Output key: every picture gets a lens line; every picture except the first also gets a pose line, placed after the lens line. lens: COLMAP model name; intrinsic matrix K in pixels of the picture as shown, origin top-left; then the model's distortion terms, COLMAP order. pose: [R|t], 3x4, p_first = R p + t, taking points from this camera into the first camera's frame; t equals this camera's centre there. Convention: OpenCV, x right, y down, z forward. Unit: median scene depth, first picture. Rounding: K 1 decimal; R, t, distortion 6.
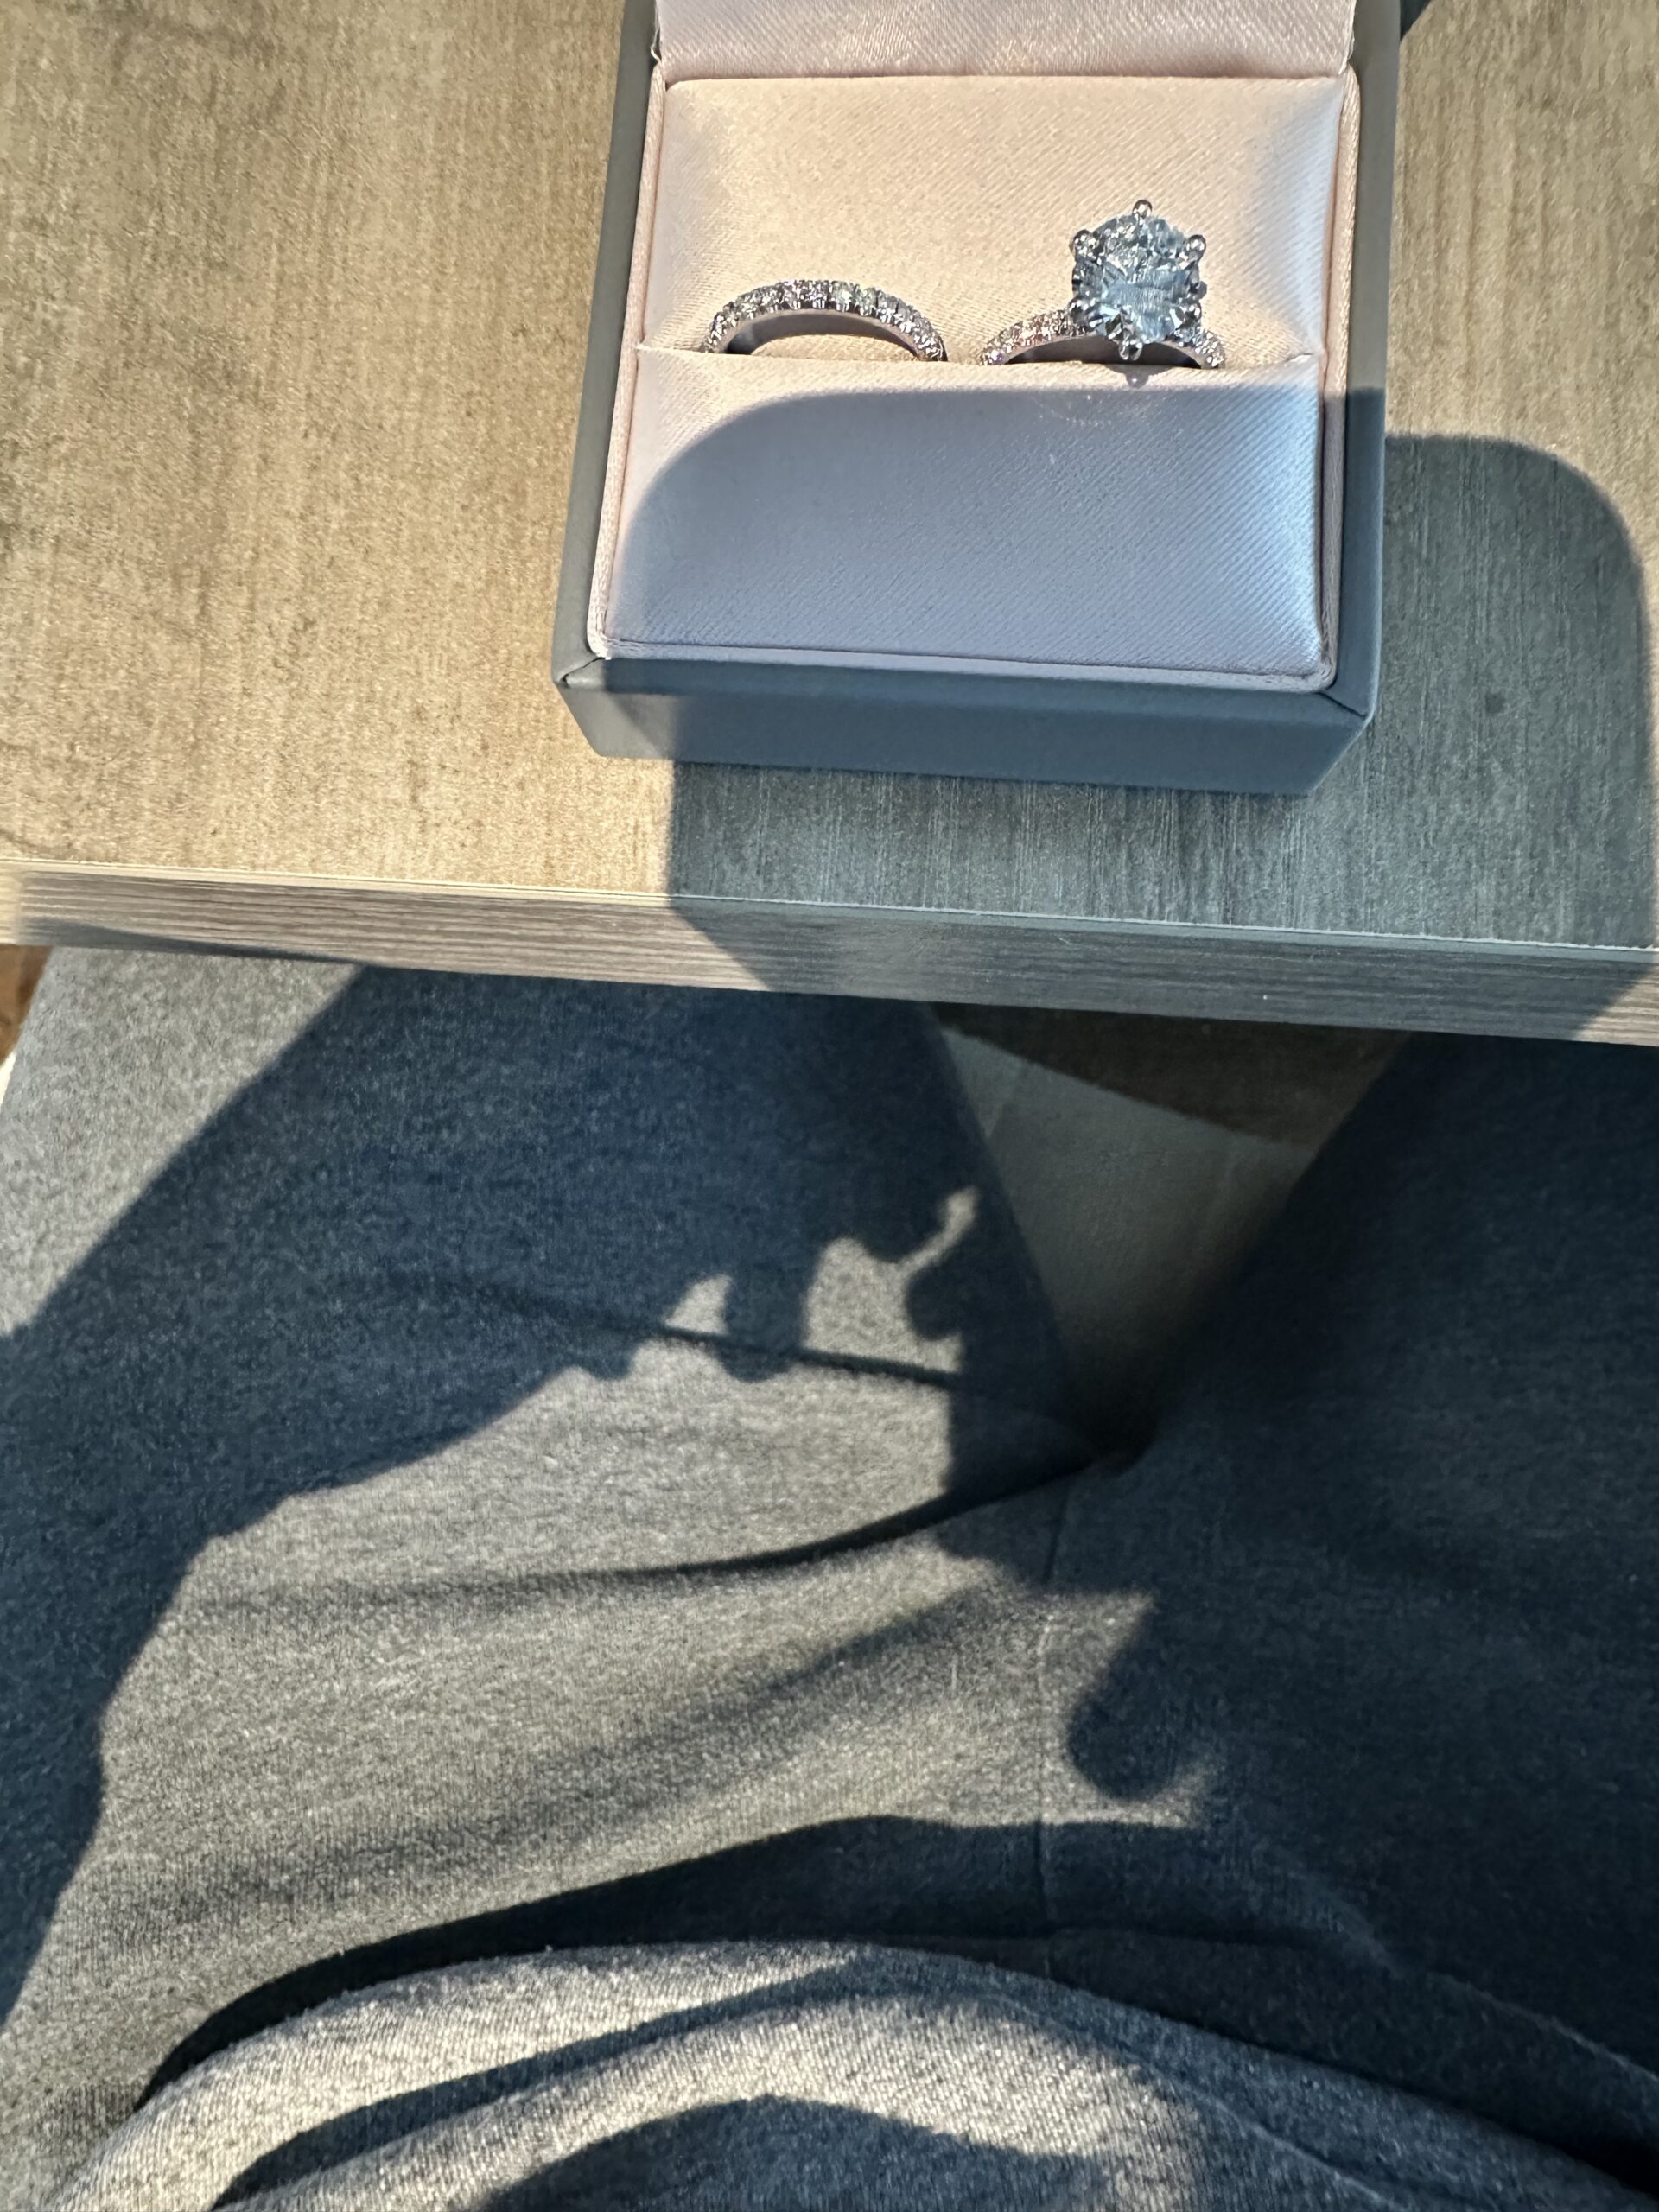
lens RADIAL K [[1574.4, 0, 836.0], [0, 1574.4, 1121.5], [0, 0, 1]] dist [-0.013208, 0.002147]
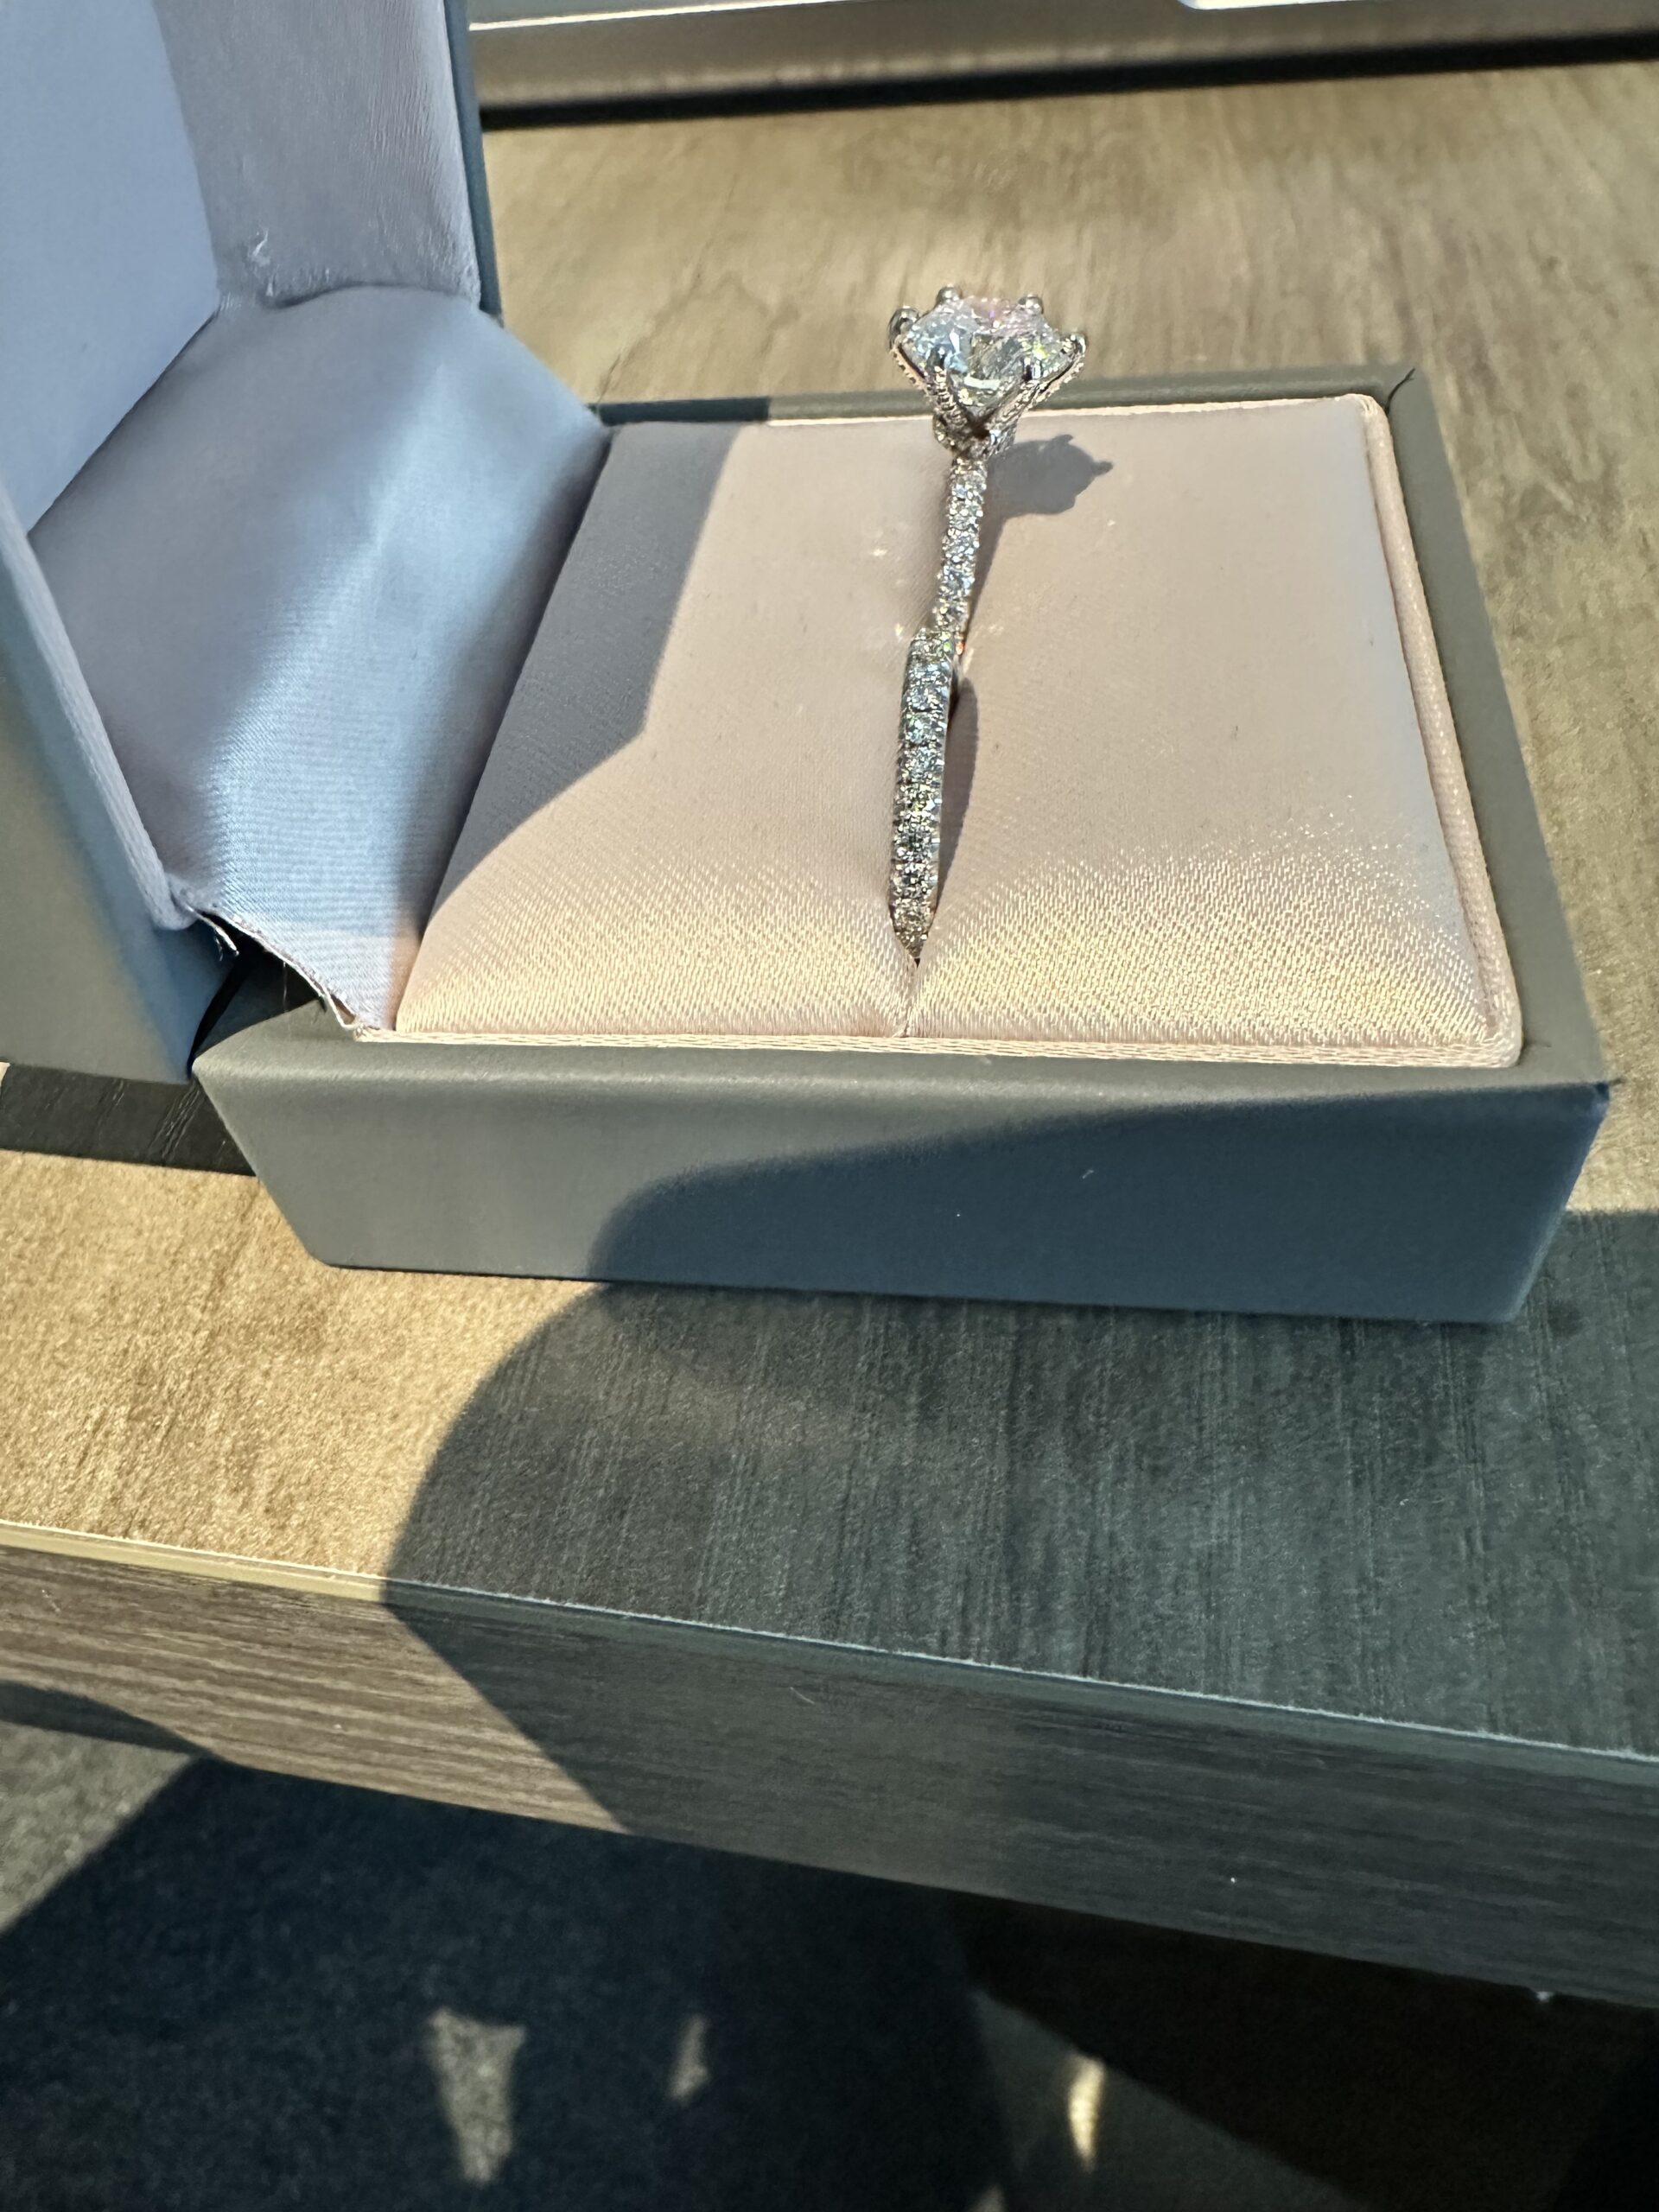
lens RADIAL K [[1574.4, 0, 780.4], [0, 1574.4, 1100.2], [0, 0, 1]] dist [-0.013208, 0.002147]
pose [[0.994958, 0.068913, -0.072861, 0.161752], [-0.096197, 0.861182, -0.499111, -0.020784], [0.028352, 0.503603, 0.863470, 0.431891]]
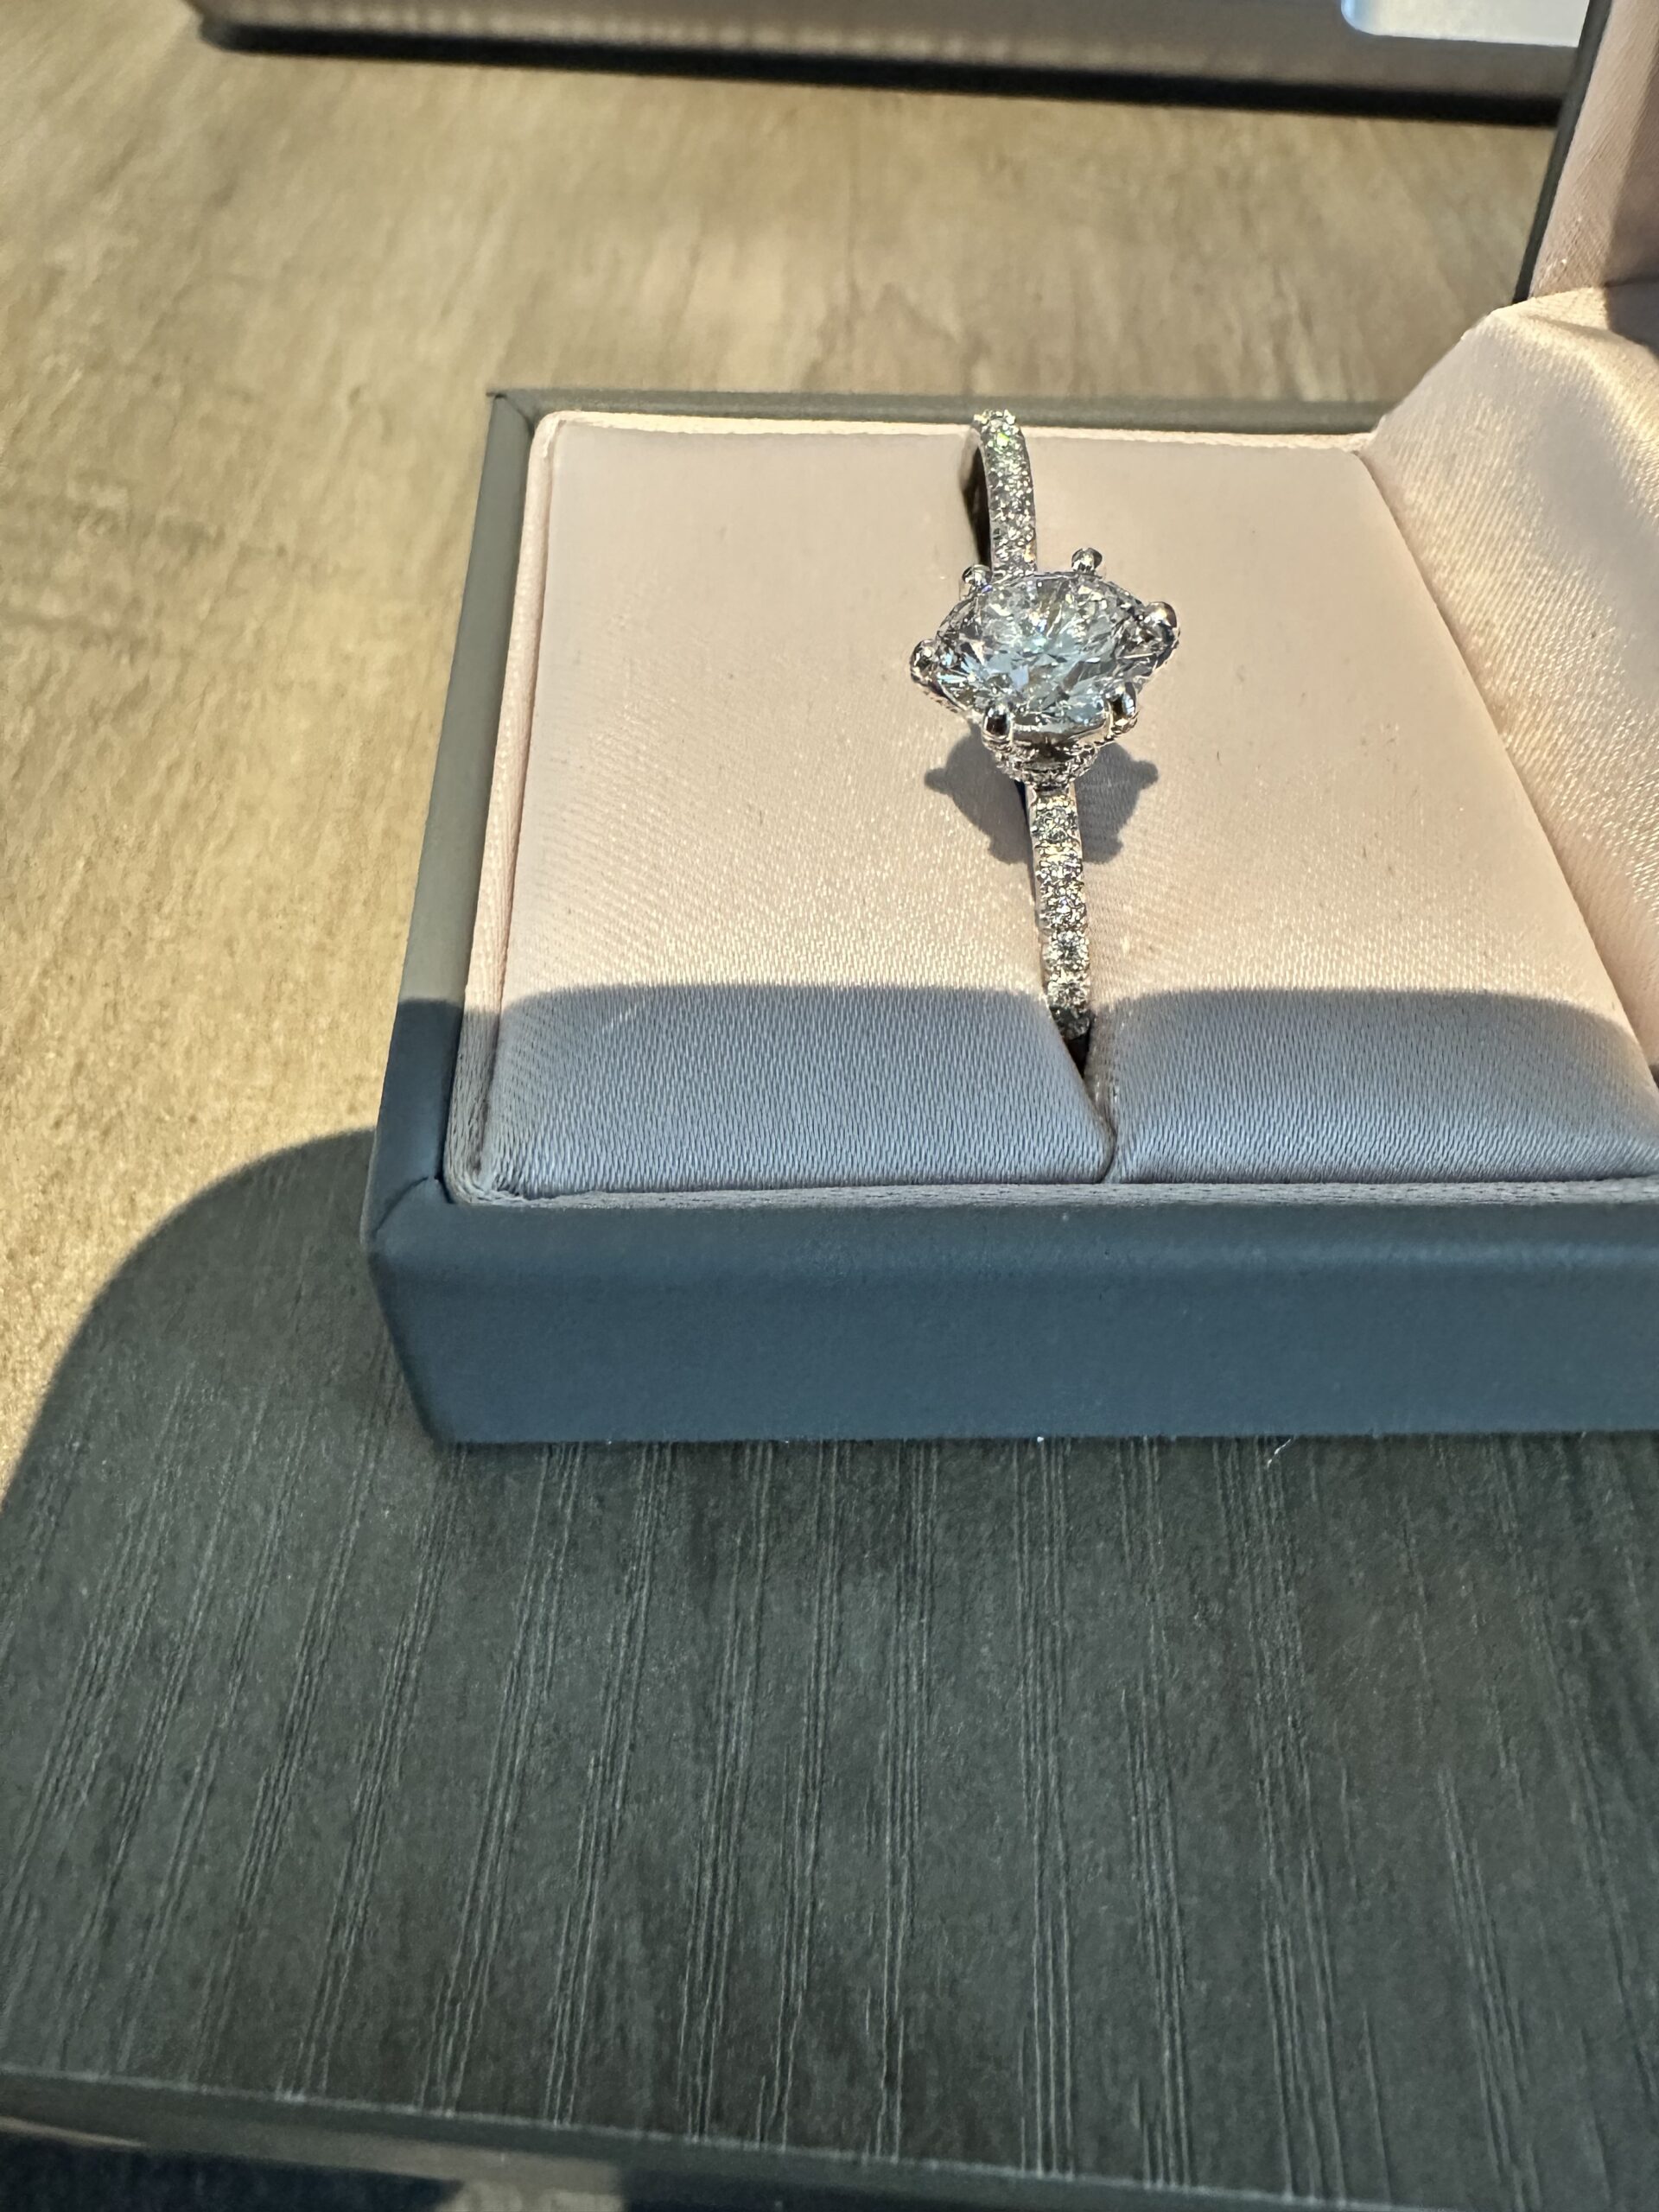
lens RADIAL K [[1574.4, 0, 837.5], [0, 1574.4, 1098.5], [0, 0, 1]] dist [-0.013208, 0.002147]
pose [[0.992084, 0.065592, 0.107082, -0.124117], [-0.007455, 0.882000, -0.471191, -0.189187], [-0.125353, 0.466663, 0.875507, 0.487629]]
